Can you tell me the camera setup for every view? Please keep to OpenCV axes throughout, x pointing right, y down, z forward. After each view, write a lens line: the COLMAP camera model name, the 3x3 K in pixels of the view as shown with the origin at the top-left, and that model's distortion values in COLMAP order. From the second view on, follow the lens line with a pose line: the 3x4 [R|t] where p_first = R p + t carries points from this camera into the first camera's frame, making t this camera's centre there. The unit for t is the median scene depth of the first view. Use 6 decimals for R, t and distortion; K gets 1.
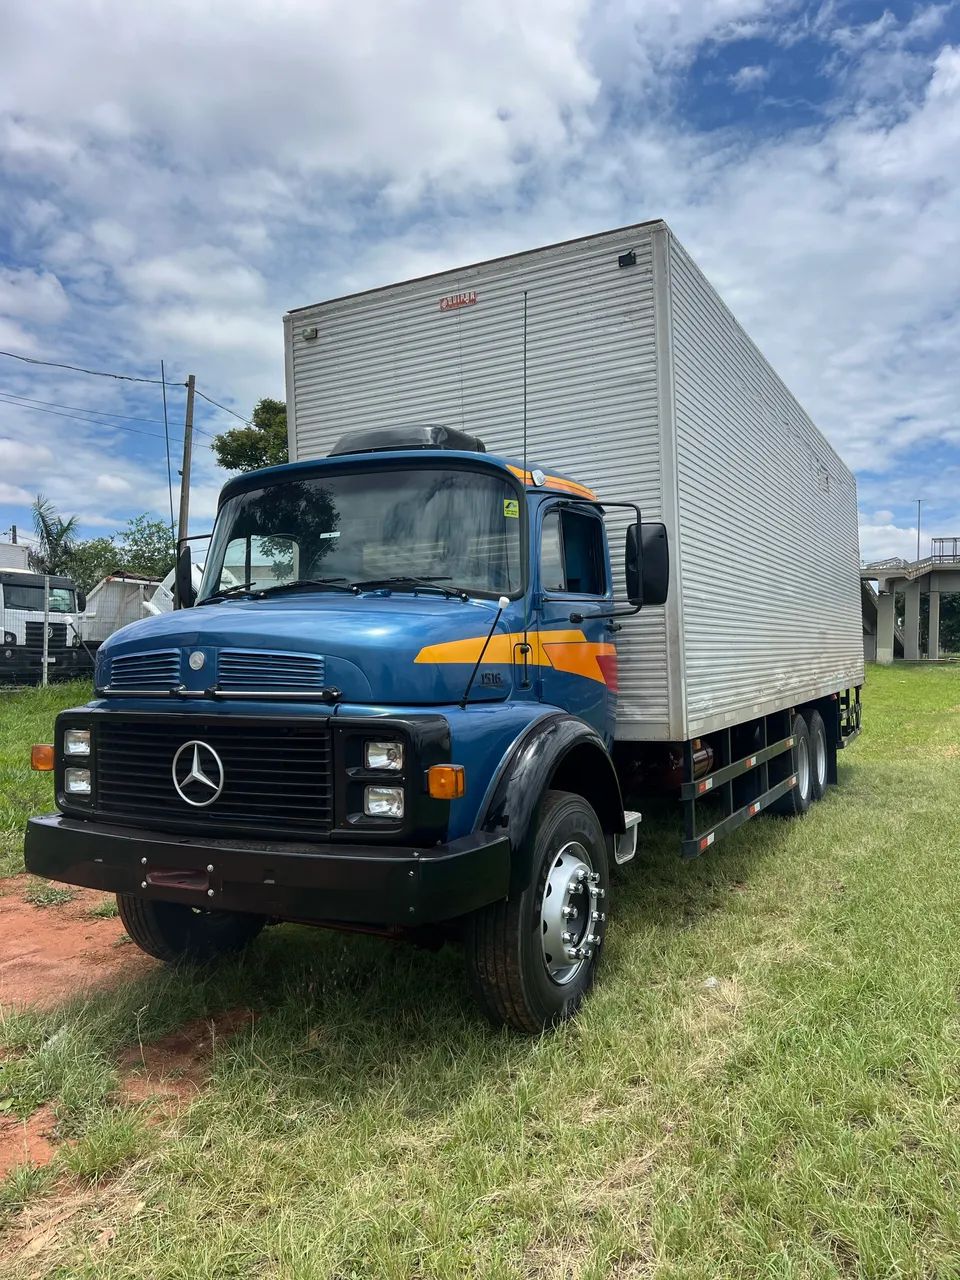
lens RADIAL K [[952.2, 0, 481.8], [0, 952.2, 655.4], [0, 0, 1]] dist [0.004513, -0.003350]
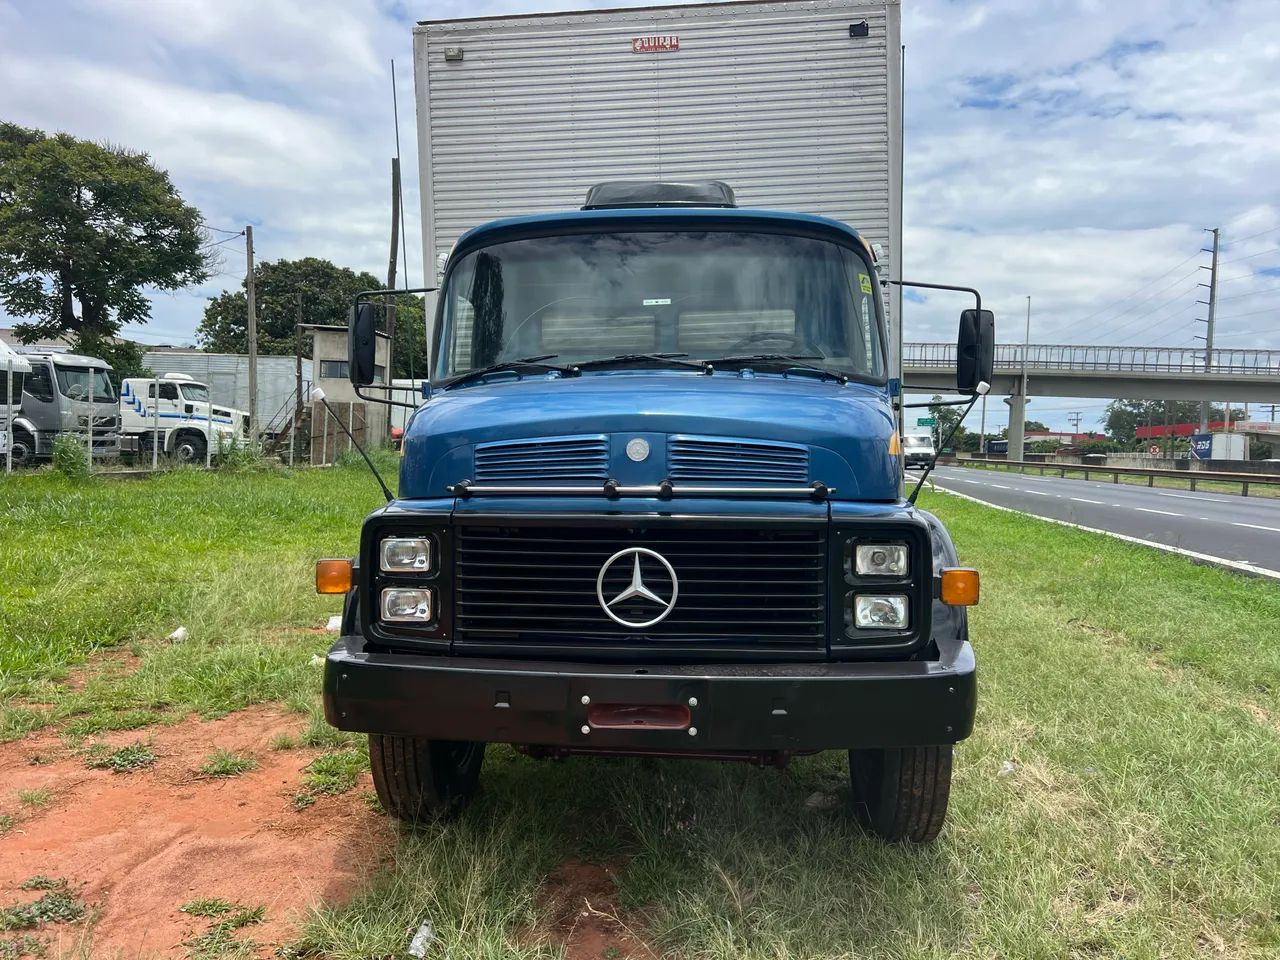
lens RADIAL K [[964.5, 0, 619.2], [0, 964.5, 492.2], [0, 0, 1]] dist [0.004771, 0.000575]
pose [[0.927325, -0.007161, 0.374189, -0.512686], [-0.012733, 0.998634, 0.050666, 0.000302], [-0.374041, -0.051748, 0.925967, 0.203431]]
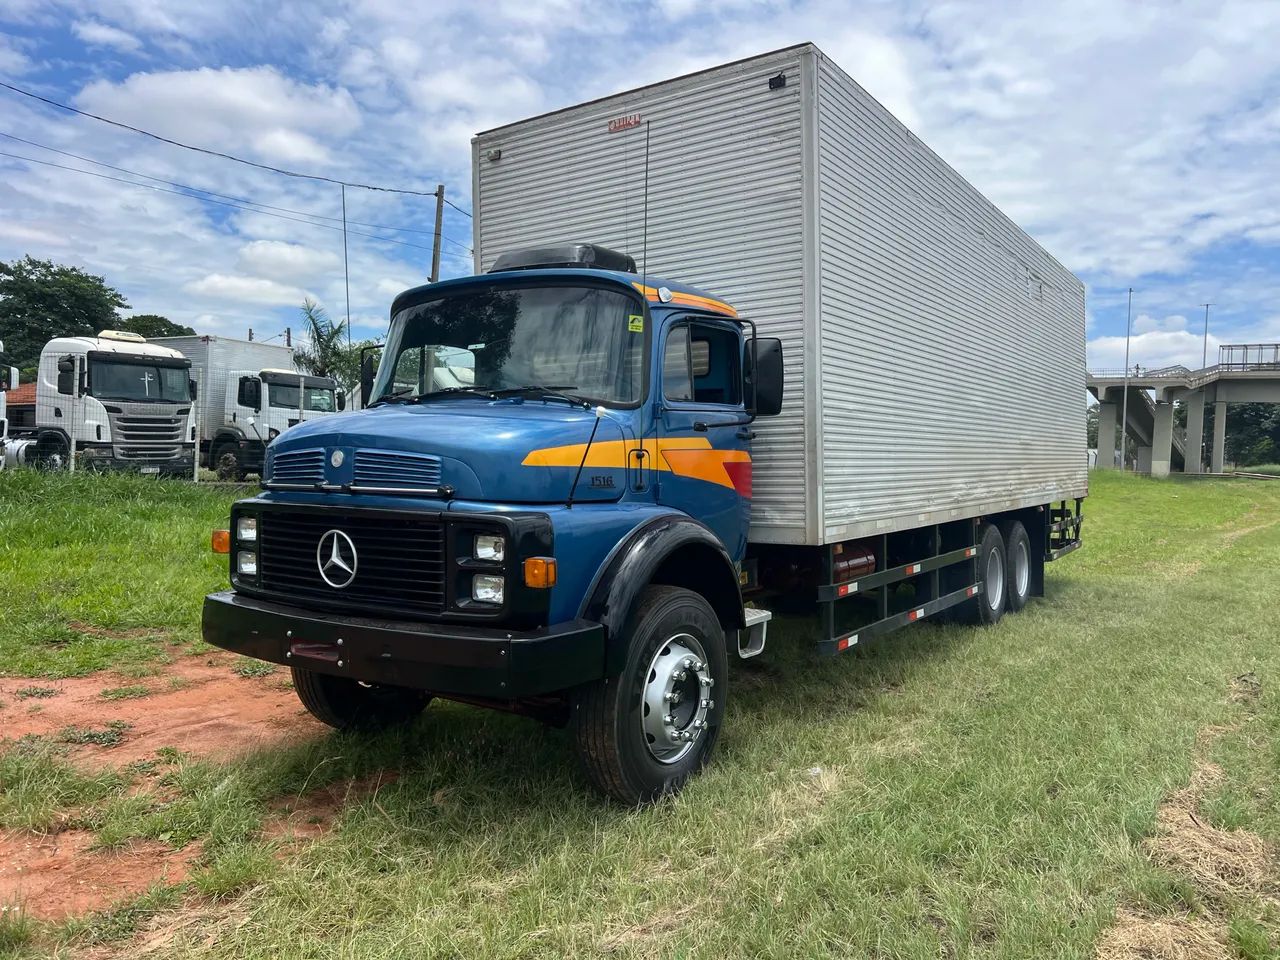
lens RADIAL K [[948.2, 0, 640.0], [0, 948.2, 480.0], [0, 0, 1]] dist [0.008899, 0.002914]
pose [[0.993808, 0.022275, -0.108853, 0.149047], [-0.019833, 0.999528, 0.023464, -0.002744], [0.109324, -0.021160, 0.993781, -0.065547]]
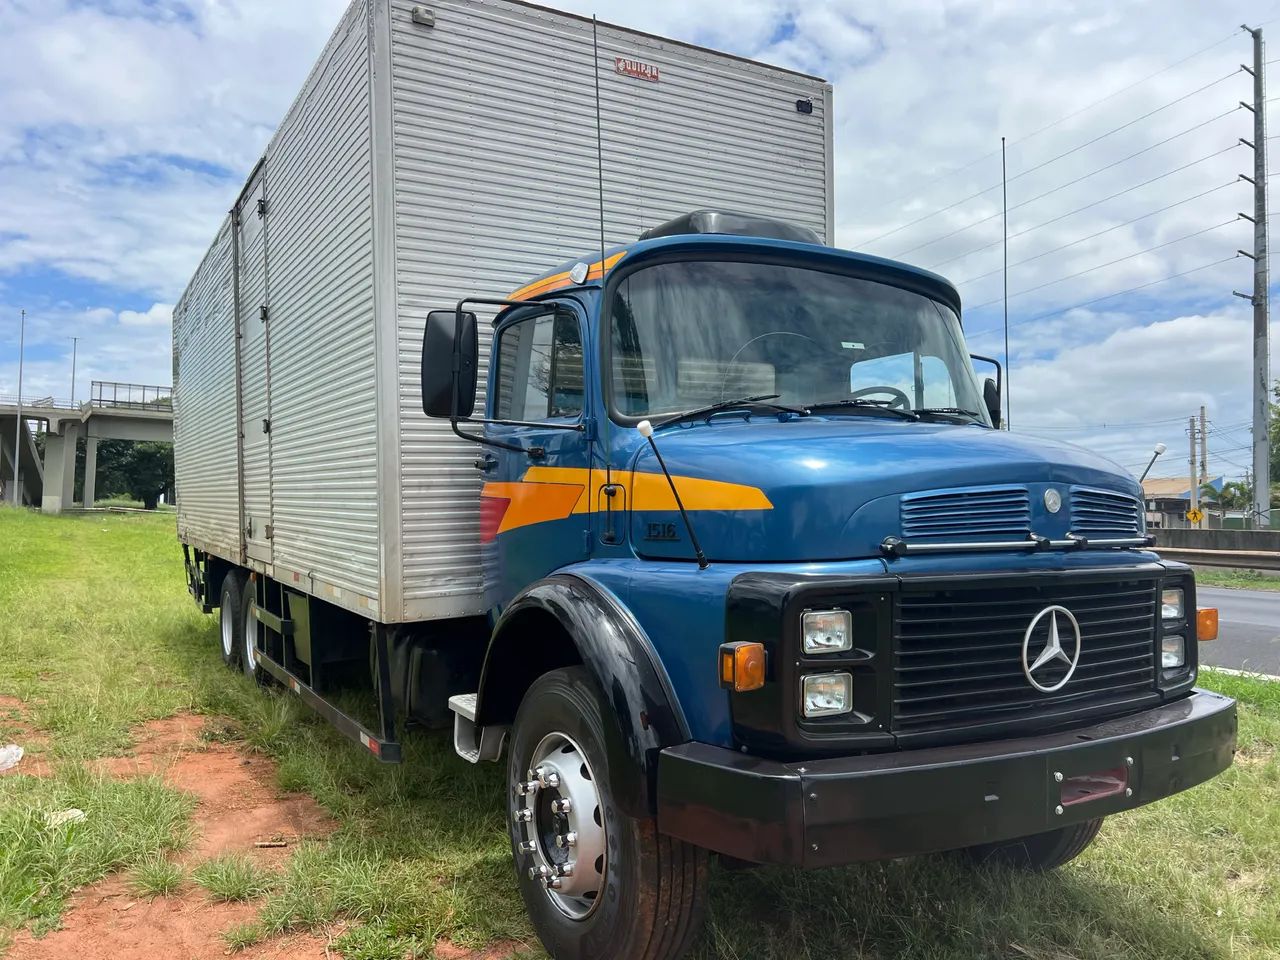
lens RADIAL K [[989.2, 0, 621.8], [0, 989.2, 483.3], [0, 0, 1]] dist [0.000249, 0.009745]
pose [[0.545025, 0.032259, 0.837799, -0.955851], [-0.012809, 0.999463, -0.030151, 0.015926], [-0.838322, 0.005701, 0.545146, 0.706160]]
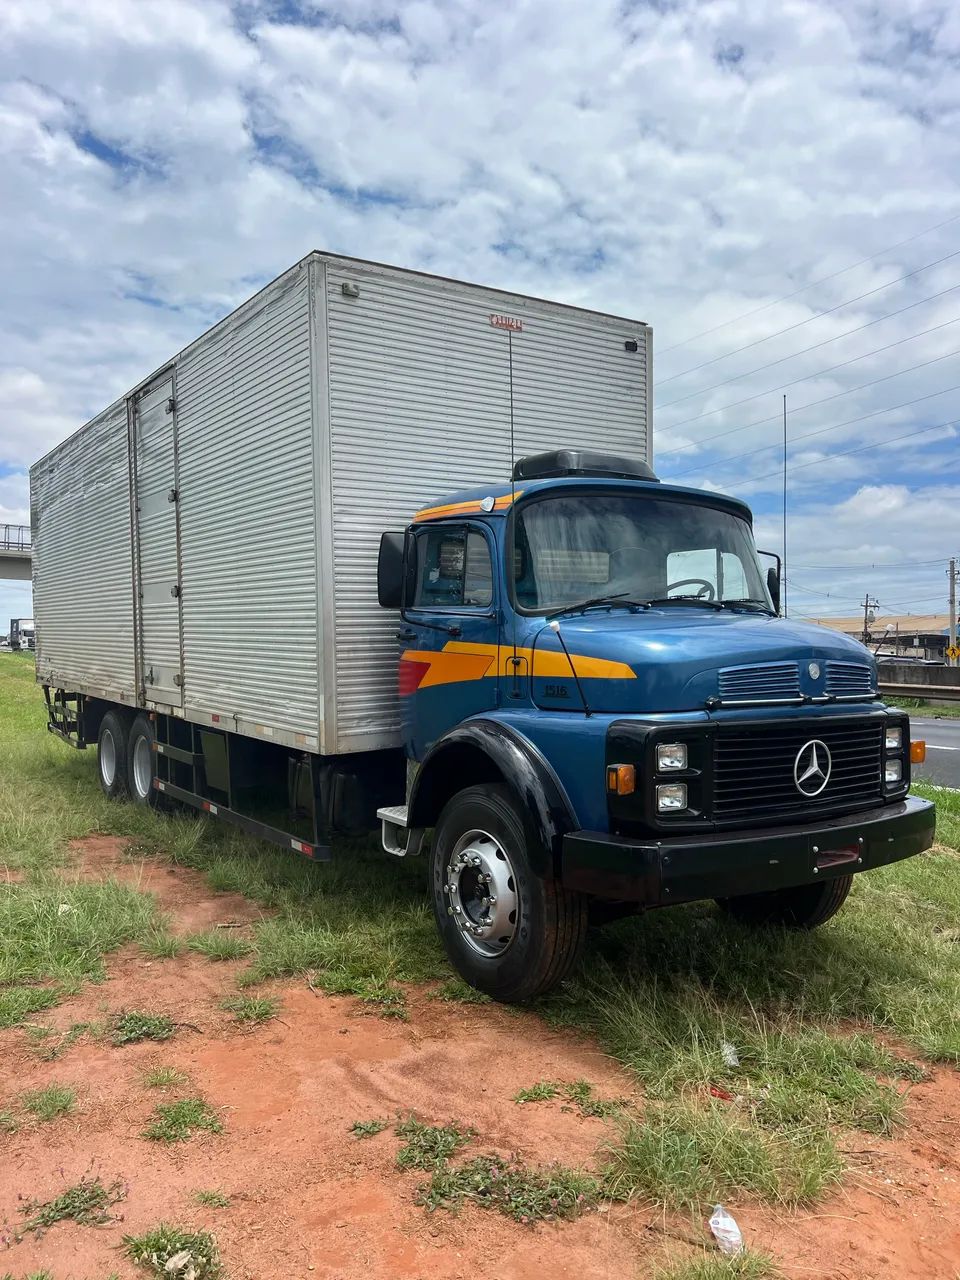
lens RADIAL K [[988.9, 0, 480.0], [0, 988.9, 640.0], [0, 0, 1]] dist [0.023281, -0.003164]
pose [[0.479311, 0.013577, 0.877540, -1.291312], [-0.014781, 0.999863, -0.007396, -0.015116], [-0.877521, -0.009426, 0.479446, 0.640700]]
